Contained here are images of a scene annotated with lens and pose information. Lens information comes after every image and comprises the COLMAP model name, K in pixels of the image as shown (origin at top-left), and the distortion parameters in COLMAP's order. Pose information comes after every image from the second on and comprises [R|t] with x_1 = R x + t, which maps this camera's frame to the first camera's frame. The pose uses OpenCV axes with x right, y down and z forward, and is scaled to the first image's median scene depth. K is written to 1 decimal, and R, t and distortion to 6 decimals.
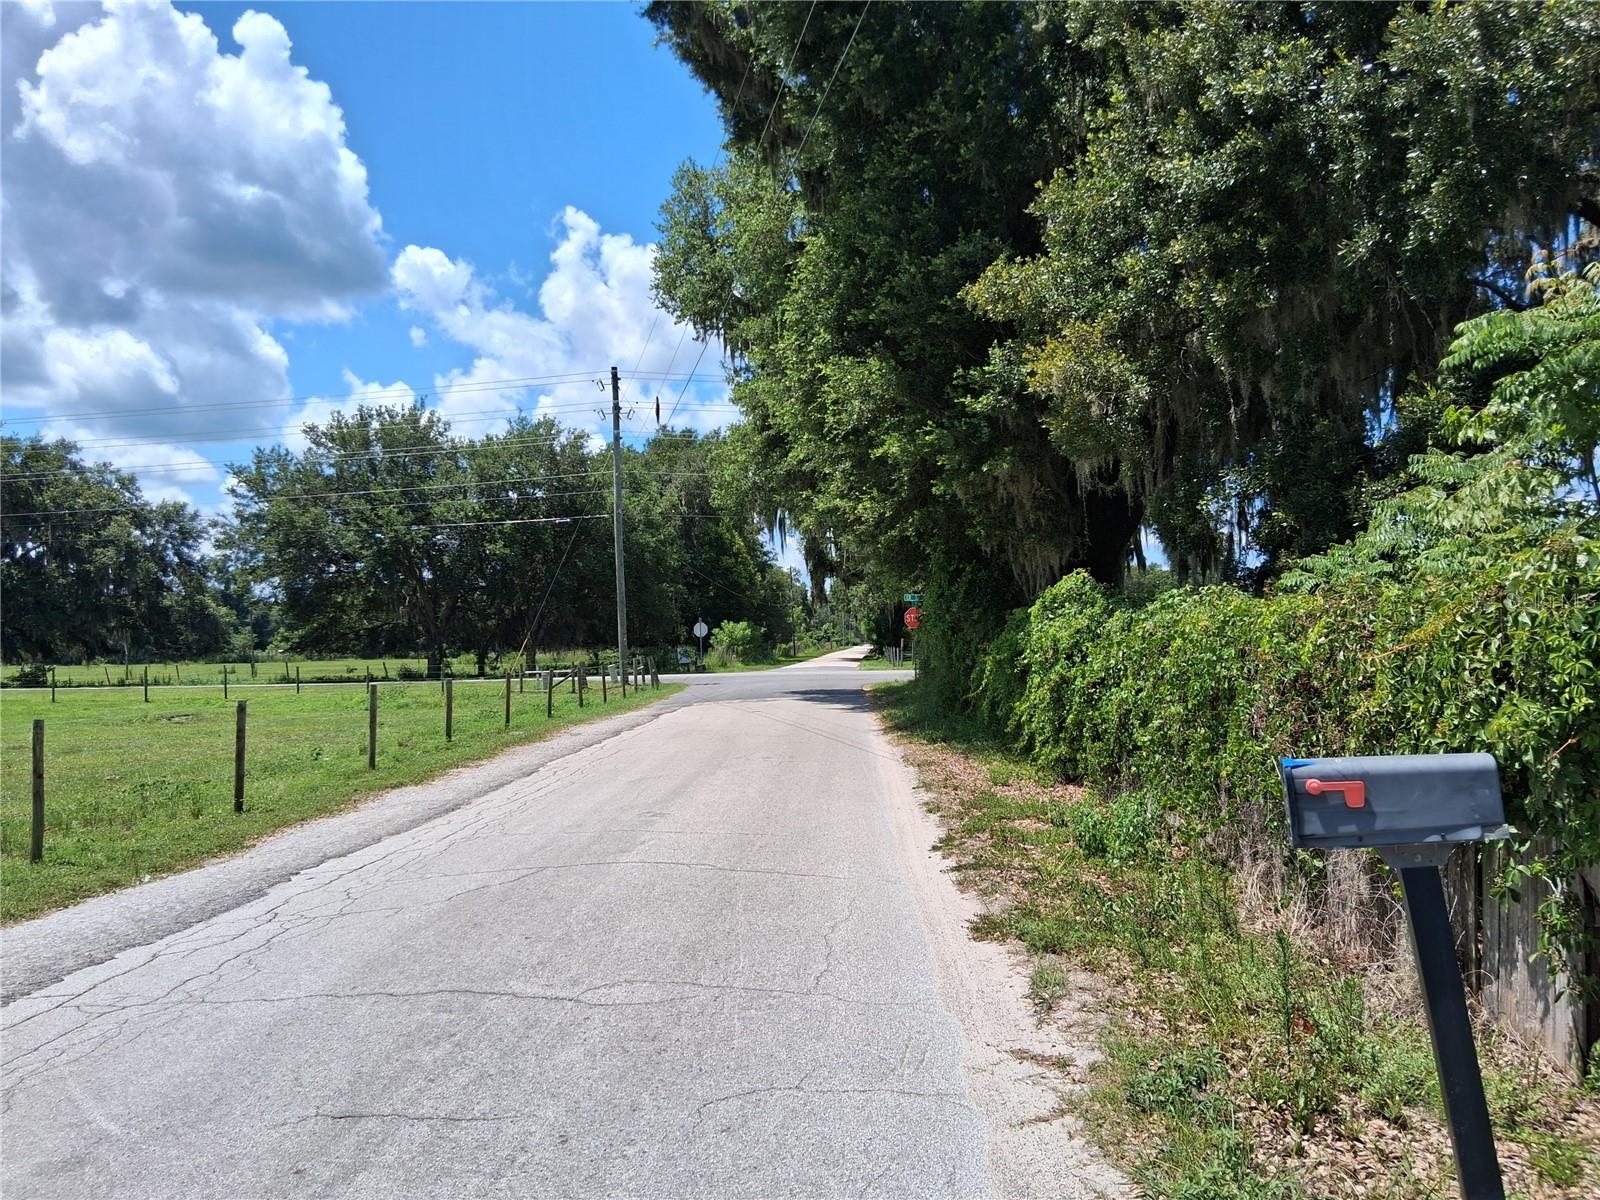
lens RADIAL K [[1194.4, 0, 799.7], [0, 1194.4, 602.6], [0, 0, 1]] dist [0.085822, -0.142228]
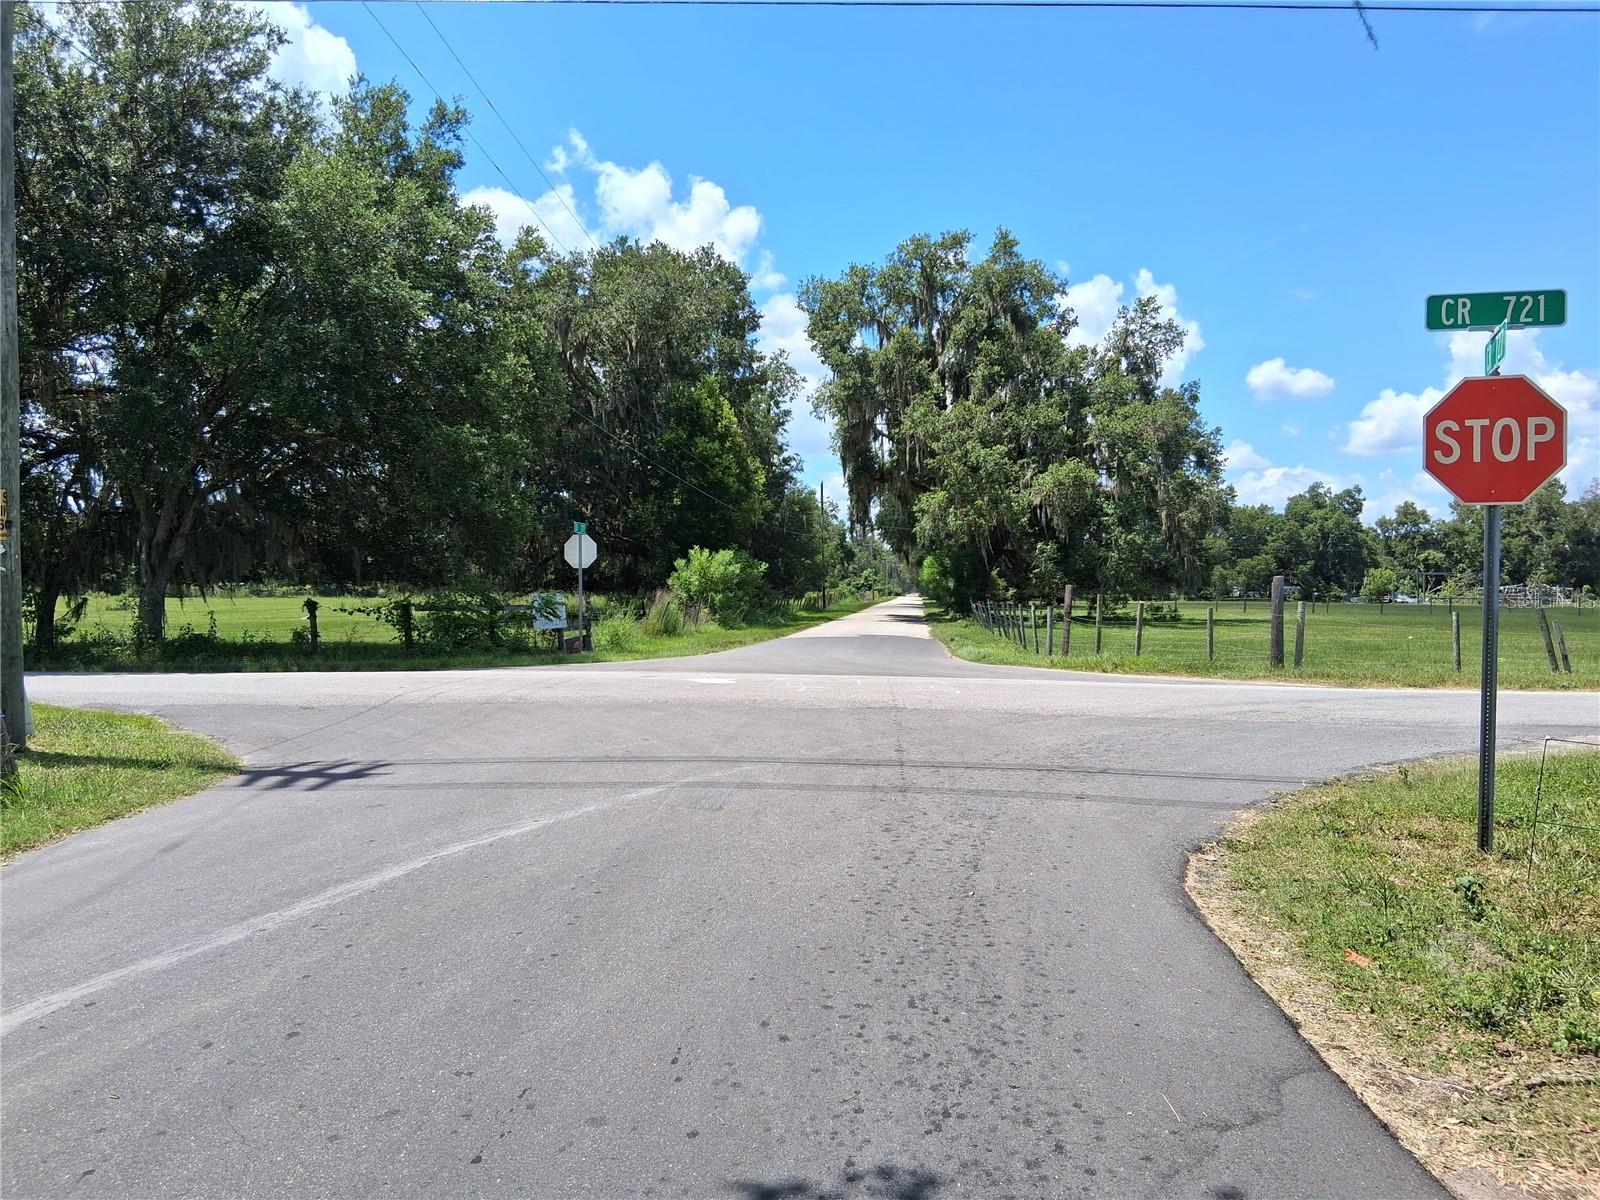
lens RADIAL K [[1194.4, 0, 800.9], [0, 1194.4, 601.8], [0, 0, 1]] dist [0.085822, -0.142228]
pose [[0.999117, 0.028259, -0.031104, 0.005556], [-0.026901, 0.998702, 0.043248, 0.014150], [0.032285, -0.042373, 0.998580, 0.411295]]
